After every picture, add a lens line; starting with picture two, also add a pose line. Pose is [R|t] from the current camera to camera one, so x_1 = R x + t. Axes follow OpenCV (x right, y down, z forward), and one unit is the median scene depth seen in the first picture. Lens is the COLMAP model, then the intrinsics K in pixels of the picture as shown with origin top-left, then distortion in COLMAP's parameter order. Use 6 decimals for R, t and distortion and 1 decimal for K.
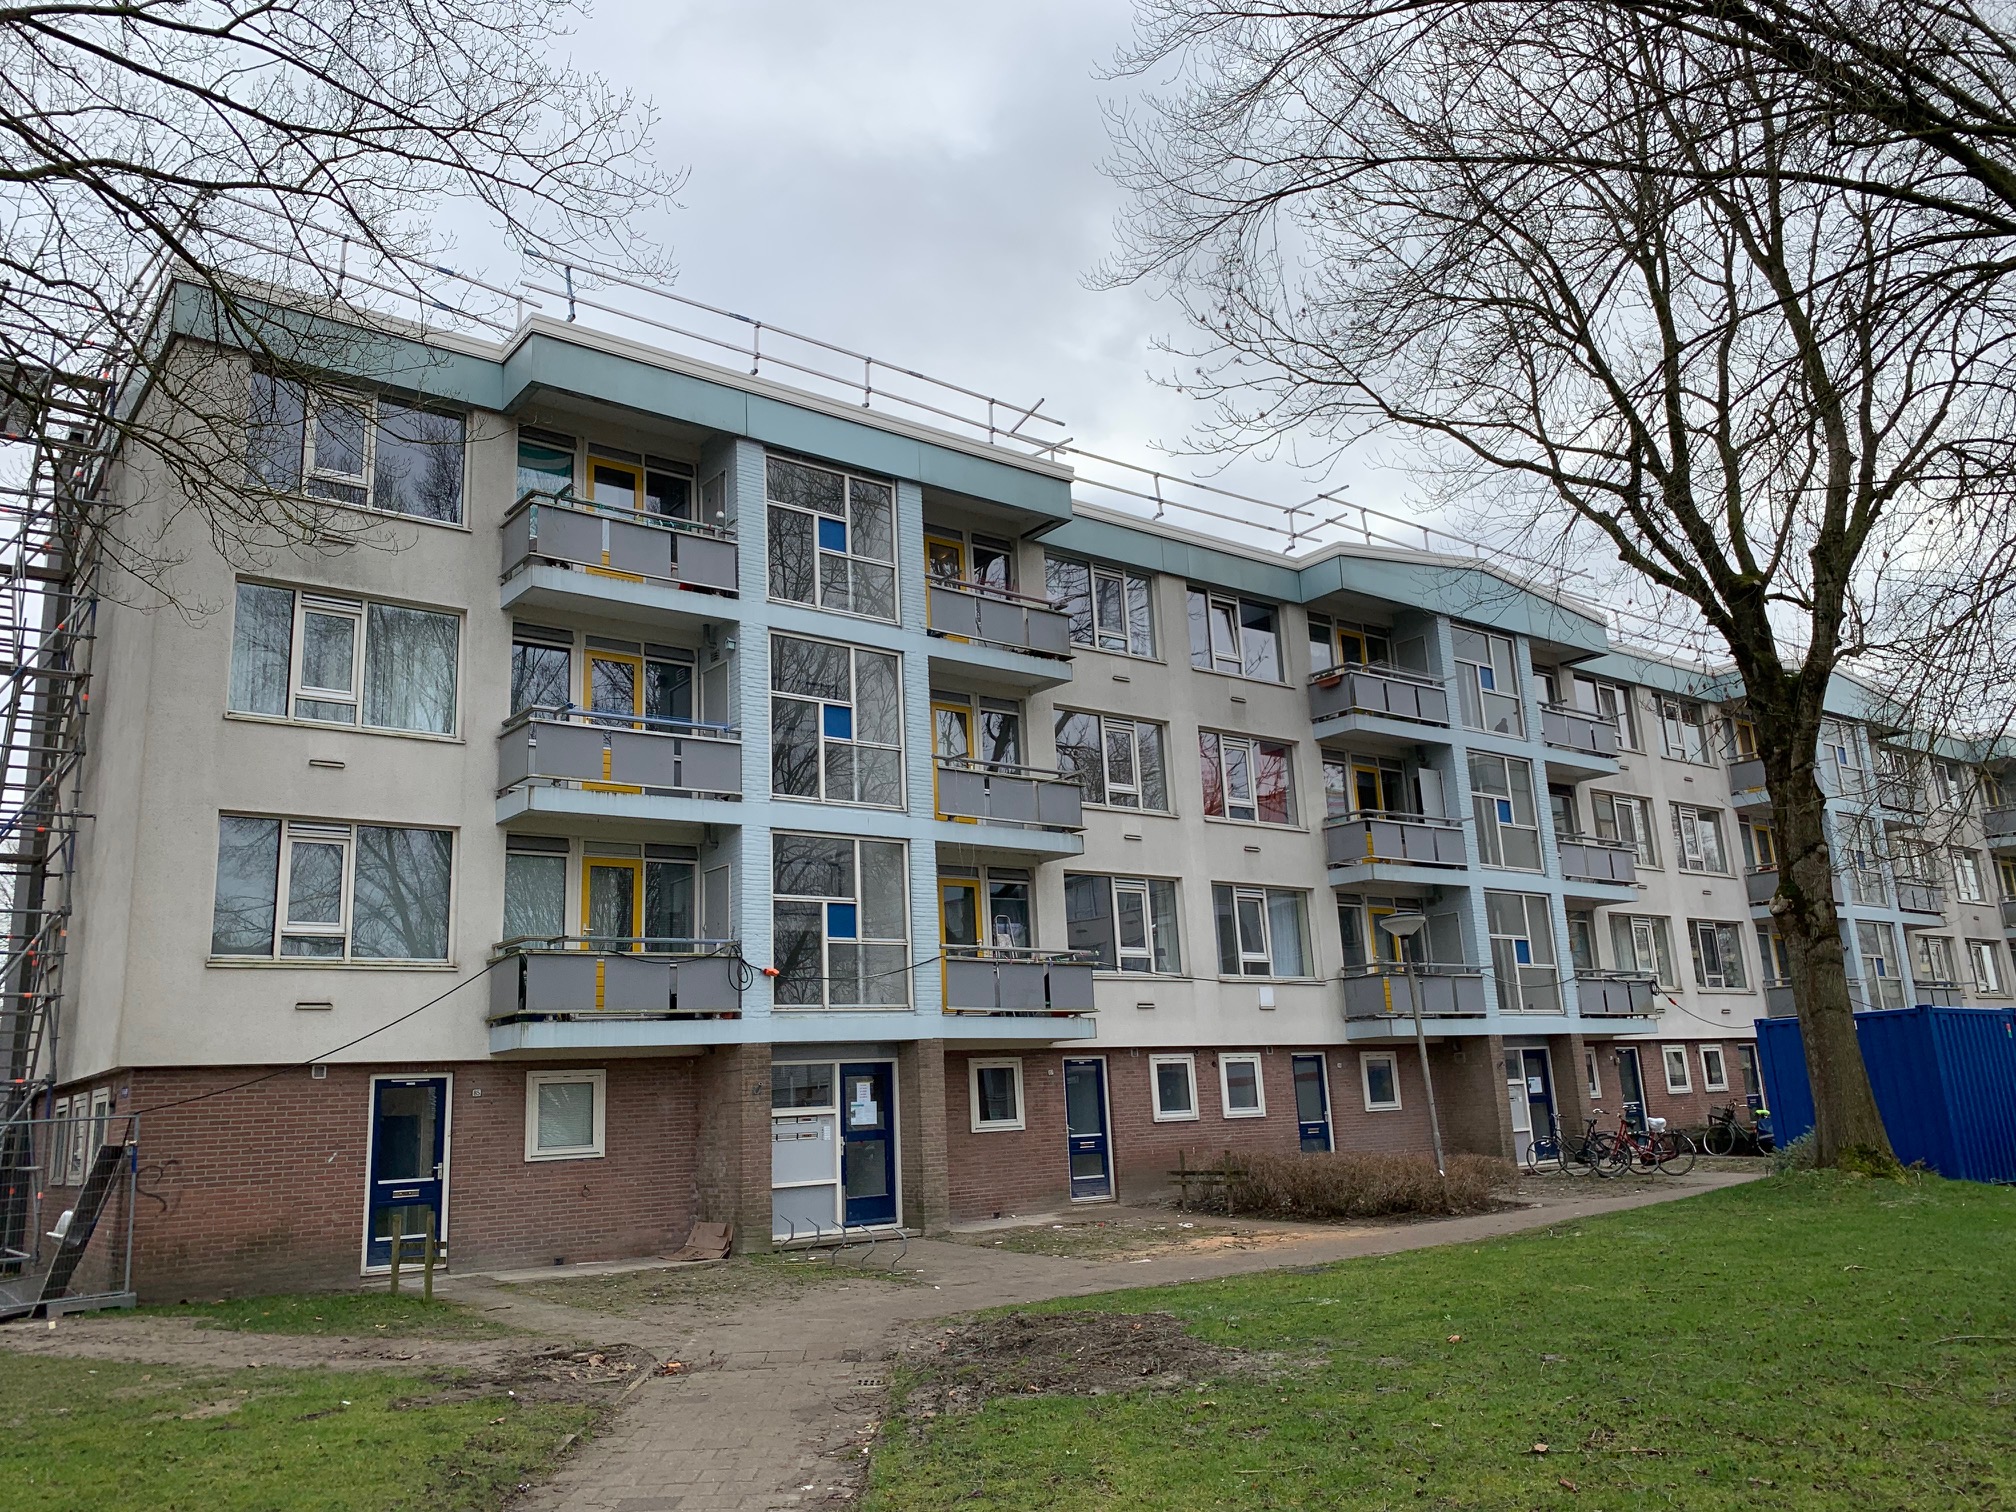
lens RADIAL K [[1512.3, 0, 1004.5], [0, 1512.3, 751.6], [0, 0, 1]] dist [0.000446, -0.003978]
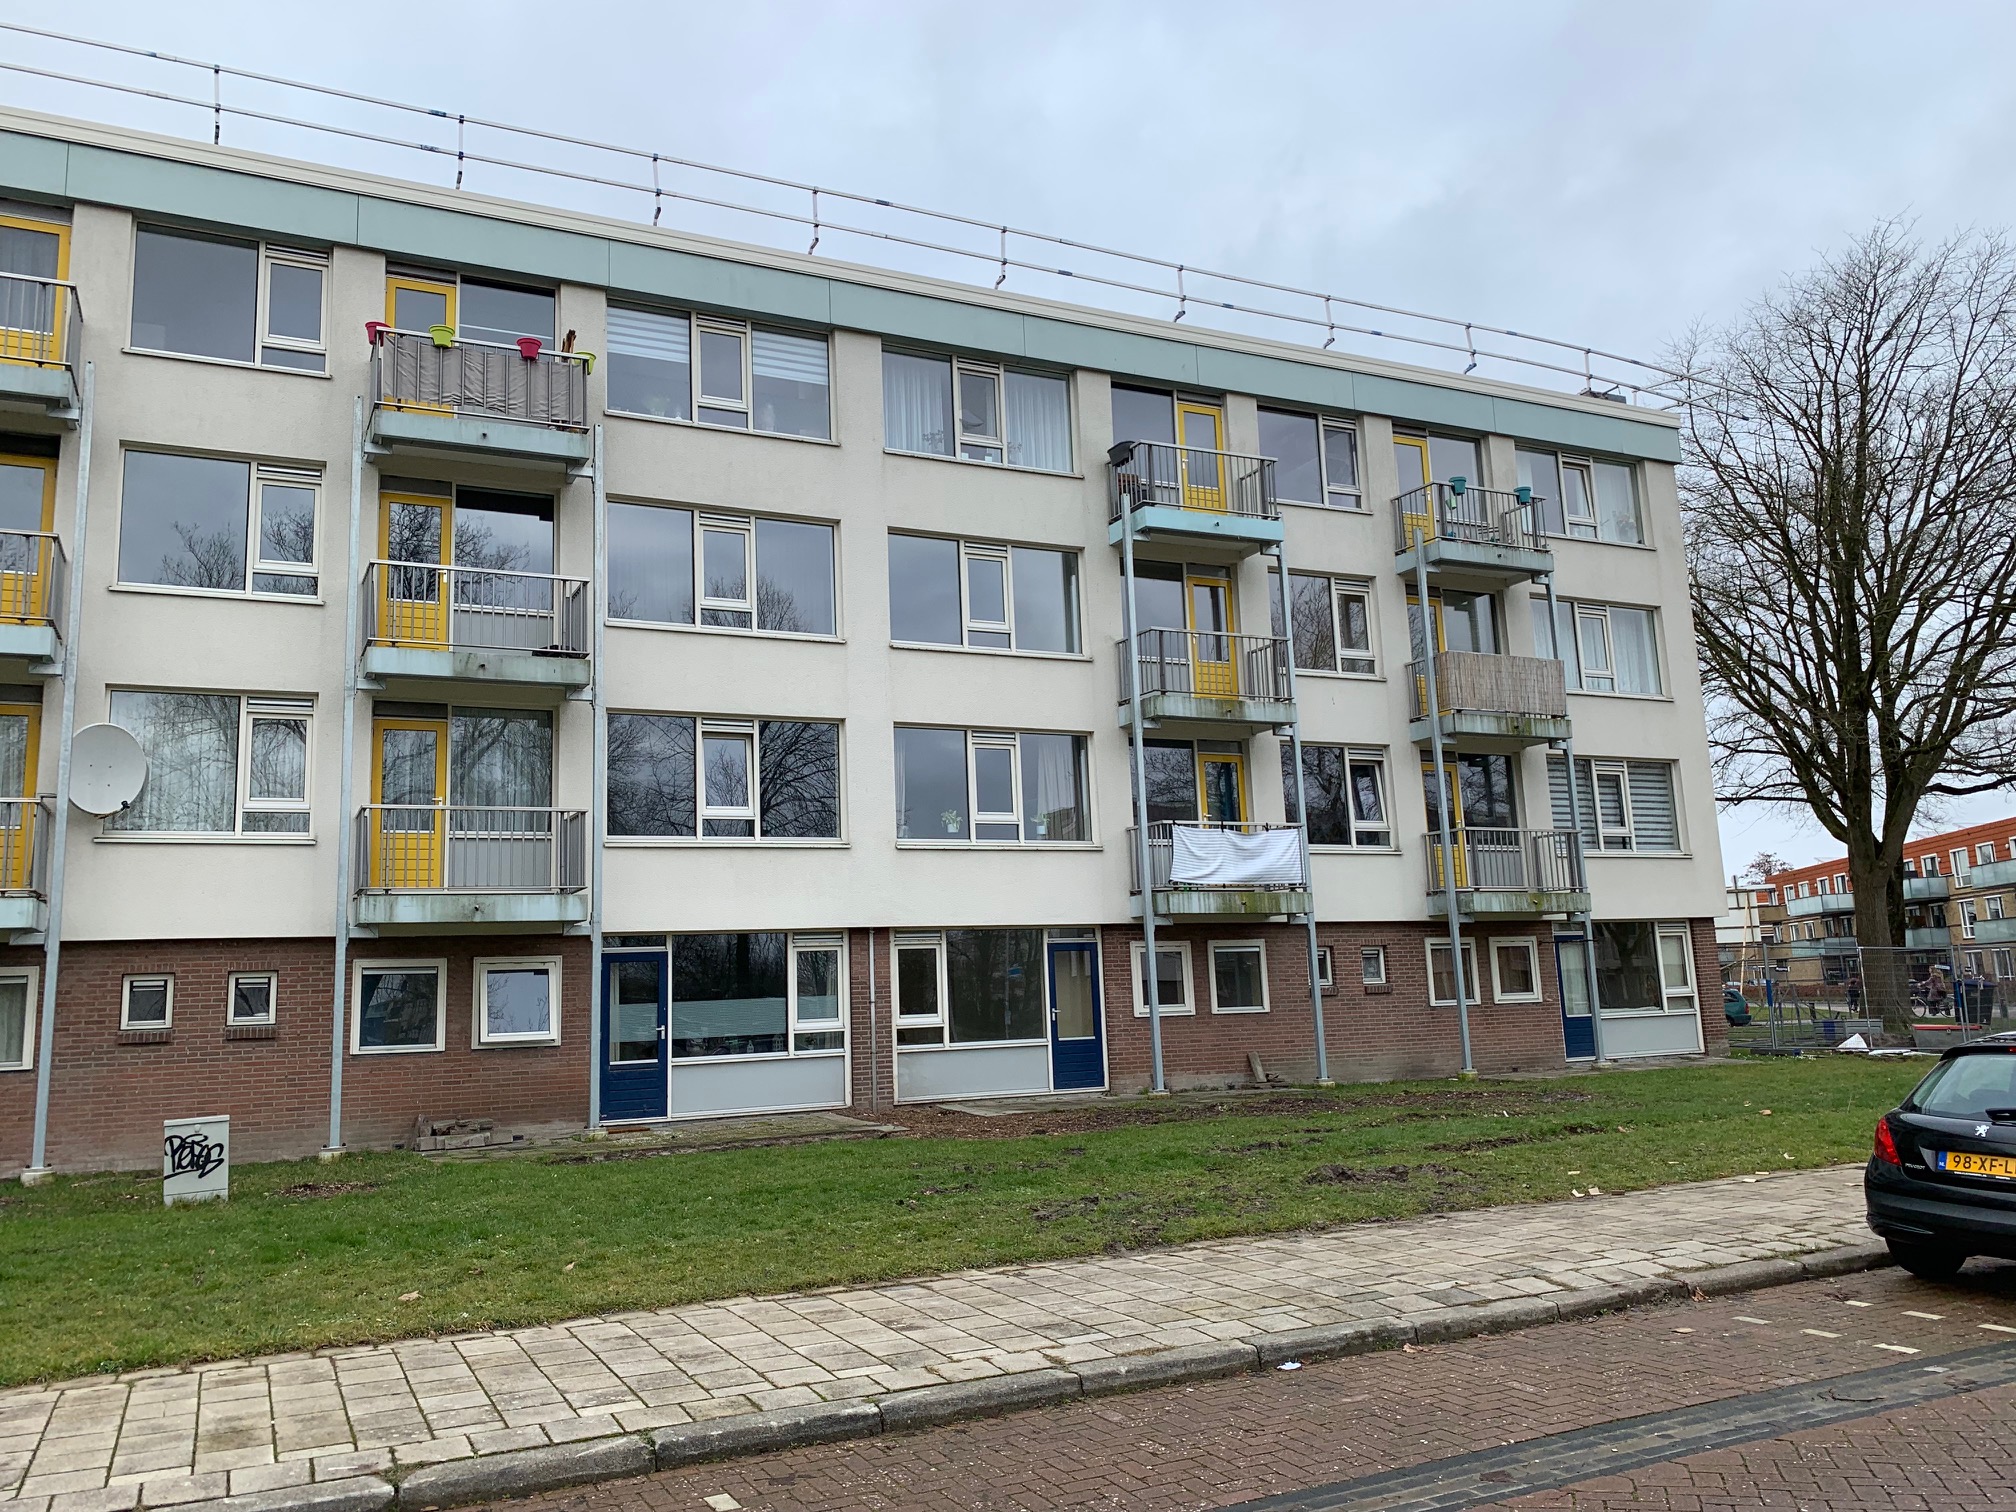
lens RADIAL K [[1434.8, 0, 1006.4], [0, 1434.8, 782.0], [0, 0, 1]] dist [0.077627, -0.001680]
pose [[0.971435, -0.013766, -0.236908, 0.096429], [0.037114, 0.994844, 0.094377, 0.012504], [0.234387, -0.100474, 0.966937, 0.074490]]
